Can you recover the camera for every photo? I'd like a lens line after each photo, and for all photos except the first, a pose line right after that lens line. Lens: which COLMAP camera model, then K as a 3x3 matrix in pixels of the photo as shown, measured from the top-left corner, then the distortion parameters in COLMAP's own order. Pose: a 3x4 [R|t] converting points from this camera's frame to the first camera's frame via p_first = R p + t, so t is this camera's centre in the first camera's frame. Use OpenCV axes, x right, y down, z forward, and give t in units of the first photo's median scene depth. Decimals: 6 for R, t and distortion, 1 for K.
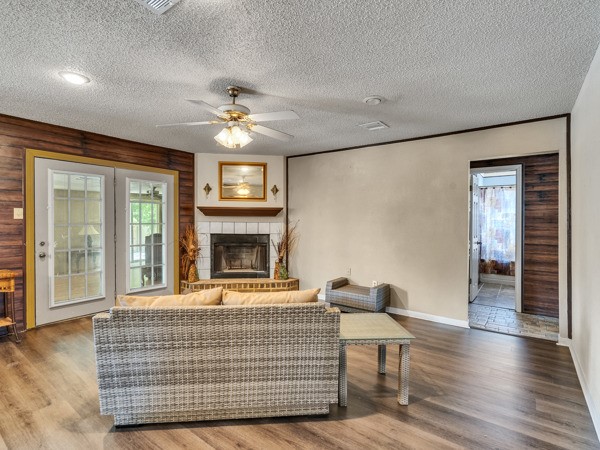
lens RADIAL K [[305.0, 0, 297.1], [0, 305.0, 224.7], [0, 0, 1]] dist [0.002718, -0.001608]
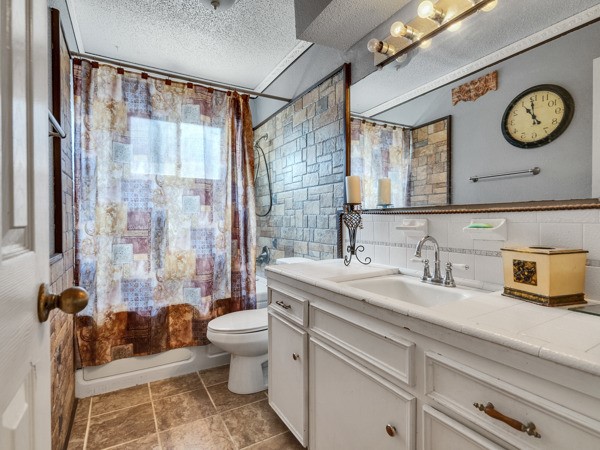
lens RADIAL K [[305.0, 0, 298.7], [0, 305.0, 225.0], [0, 0, 1]] dist [0.002718, -0.001608]
pose [[0.379614, -0.009418, 0.925097, 0.423681], [0.010779, 0.999925, 0.005757, 0.029916], [-0.925082, 0.007786, 0.379687, 0.710303]]
